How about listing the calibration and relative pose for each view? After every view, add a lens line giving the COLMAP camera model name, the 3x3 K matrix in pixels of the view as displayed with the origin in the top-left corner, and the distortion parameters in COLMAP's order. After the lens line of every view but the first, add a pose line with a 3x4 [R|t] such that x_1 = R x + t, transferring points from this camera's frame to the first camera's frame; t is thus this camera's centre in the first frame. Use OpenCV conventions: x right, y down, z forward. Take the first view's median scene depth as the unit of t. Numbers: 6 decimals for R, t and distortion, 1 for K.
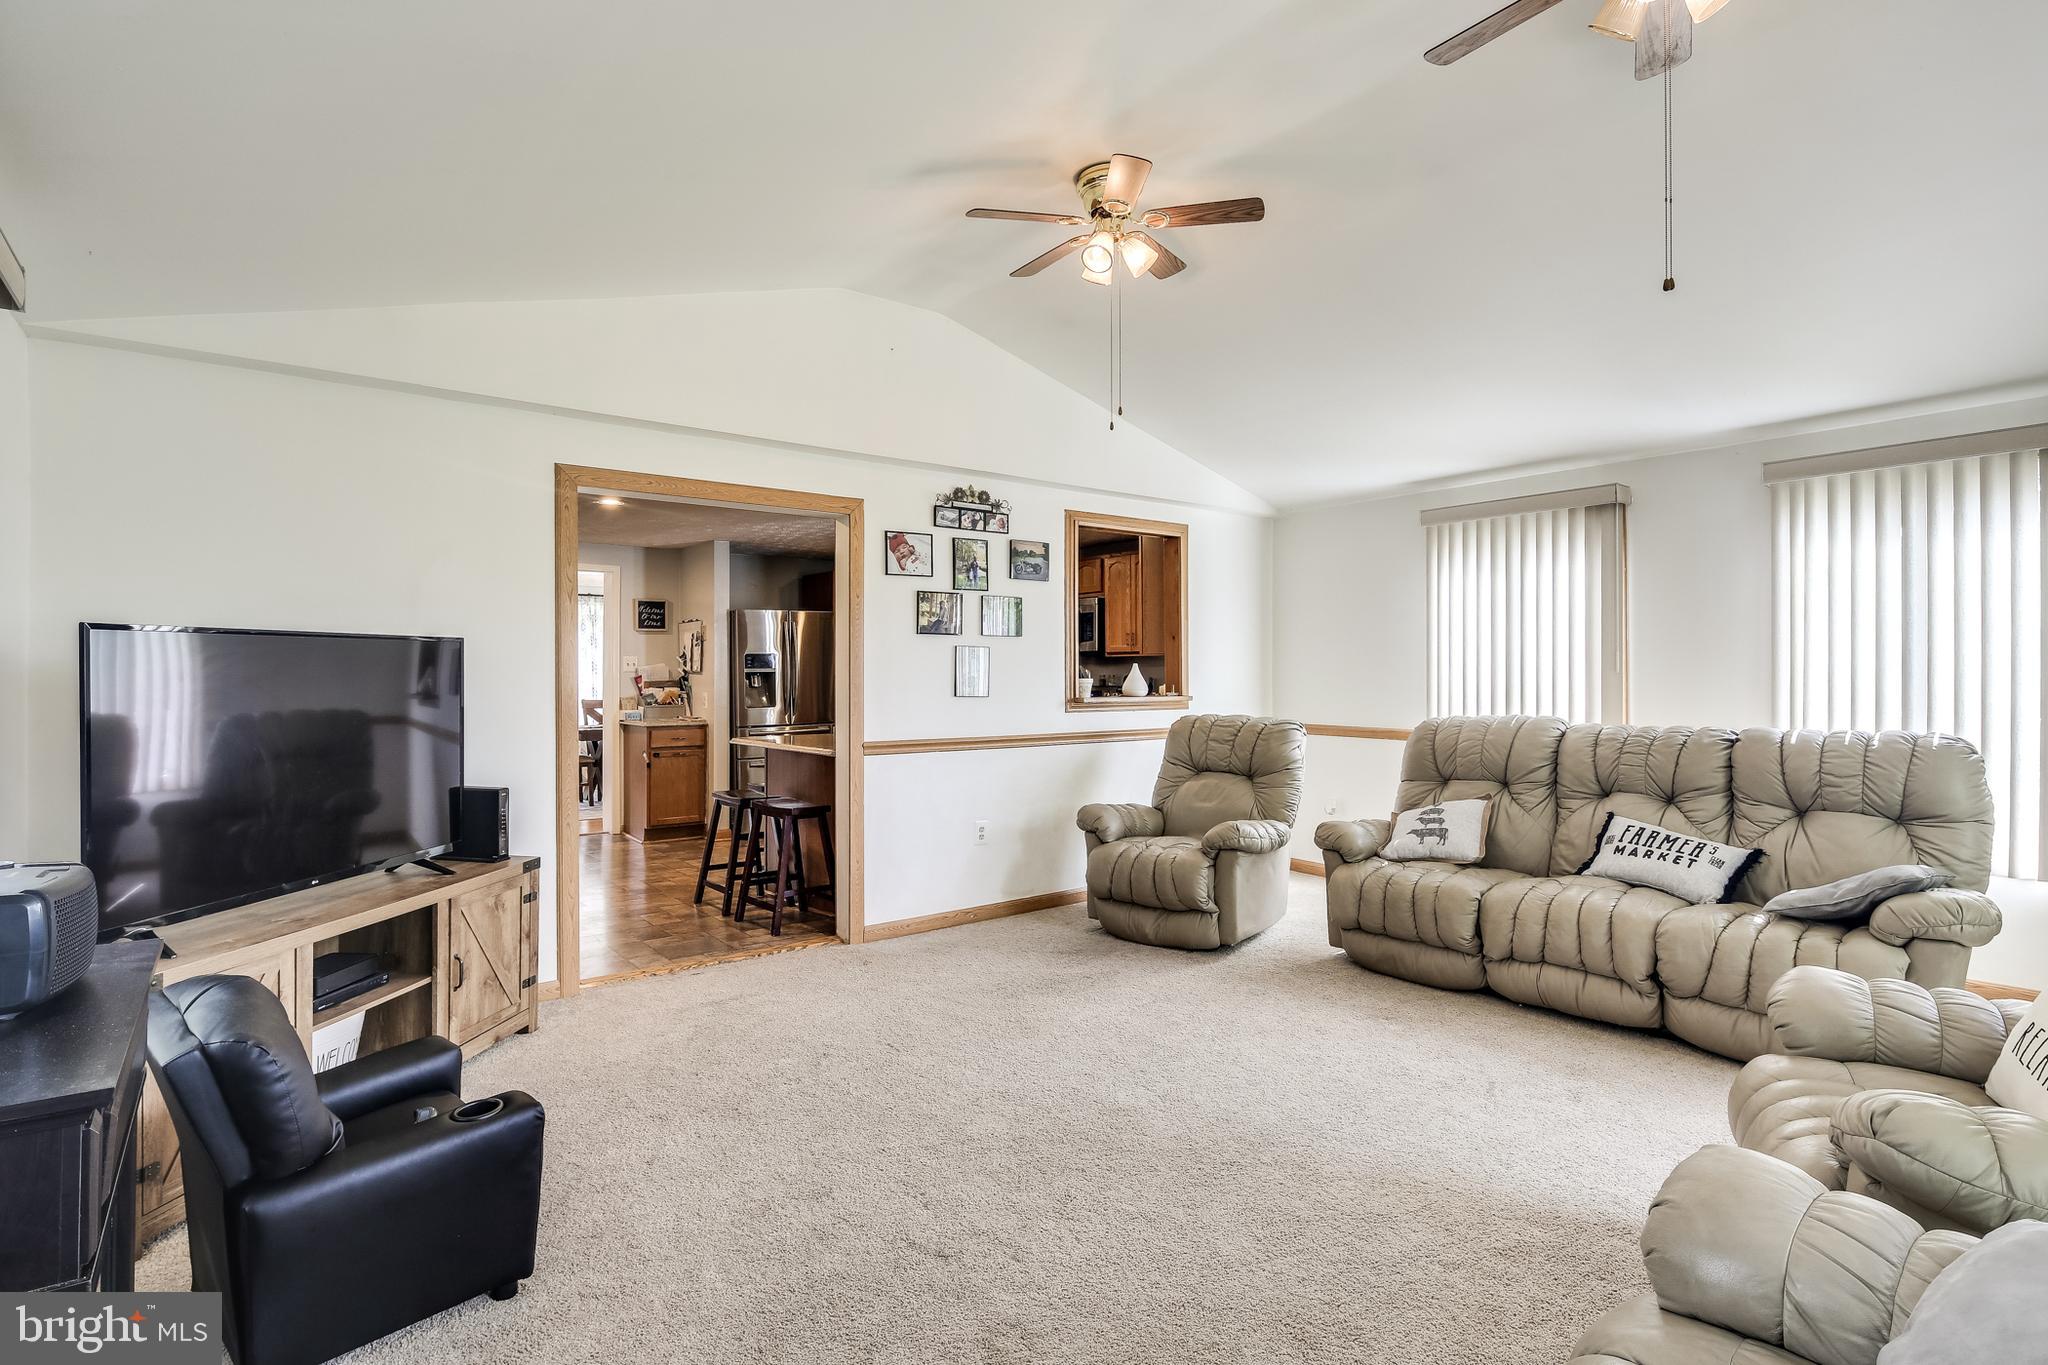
lens RADIAL K [[994.3, 0, 1025.3], [0, 994.3, 694.1], [0, 0, 1]] dist [-0.001604, -0.001560]
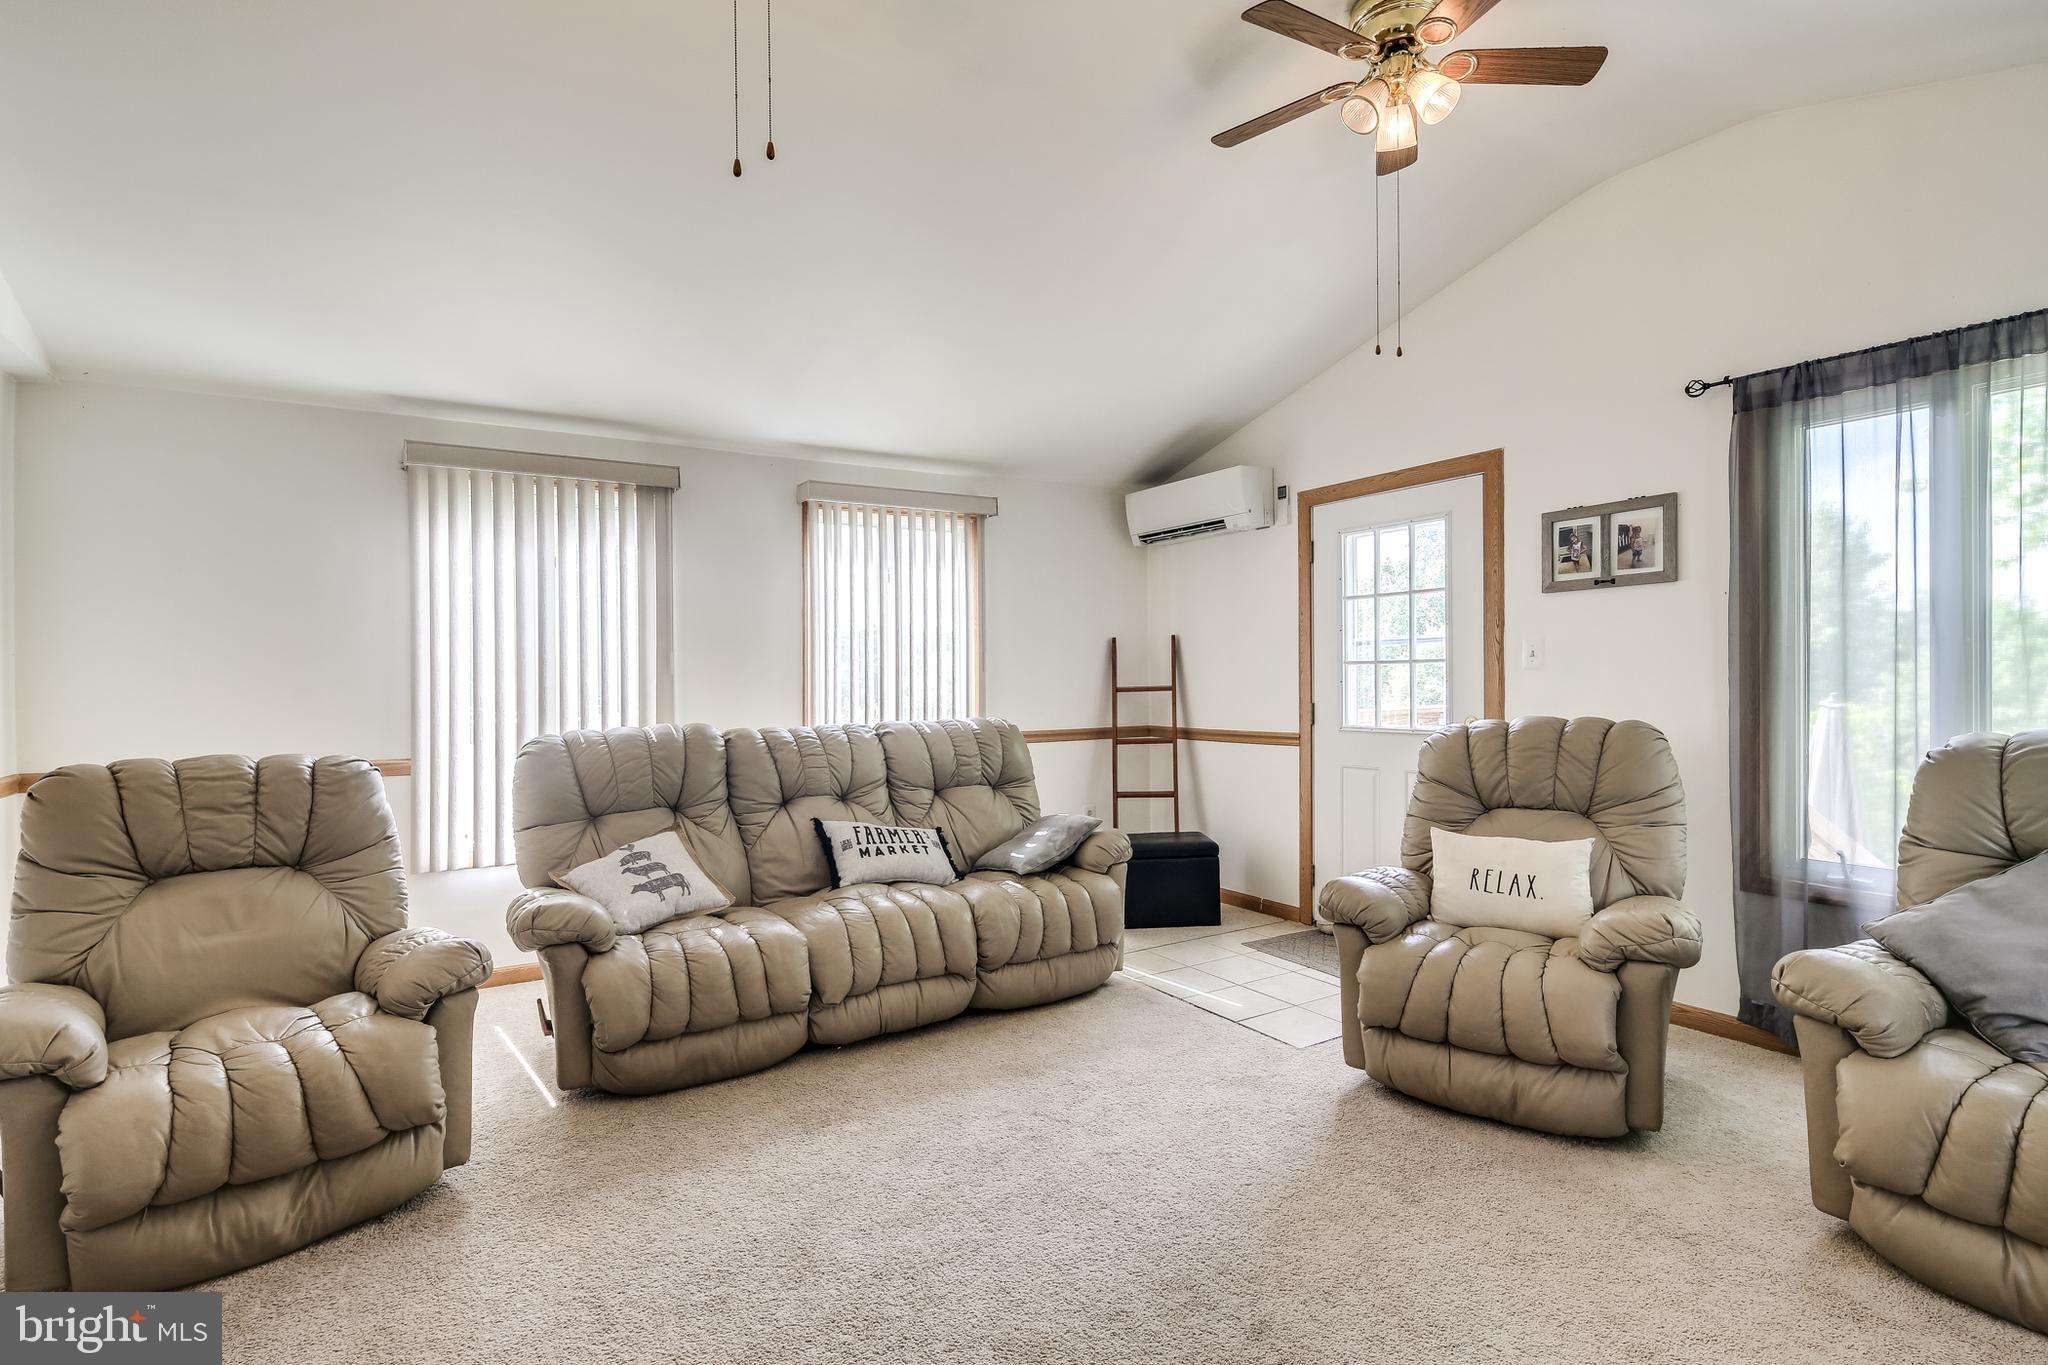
lens RADIAL K [[994.3, 0, 1025.3], [0, 994.3, 694.1], [0, 0, 1]] dist [-0.001604, -0.001560]
pose [[0.103568, -0.020609, 0.994409, -0.336900], [0.024804, 0.999528, 0.018132, -0.012980], [-0.994313, 0.022787, 0.104030, 0.684770]]
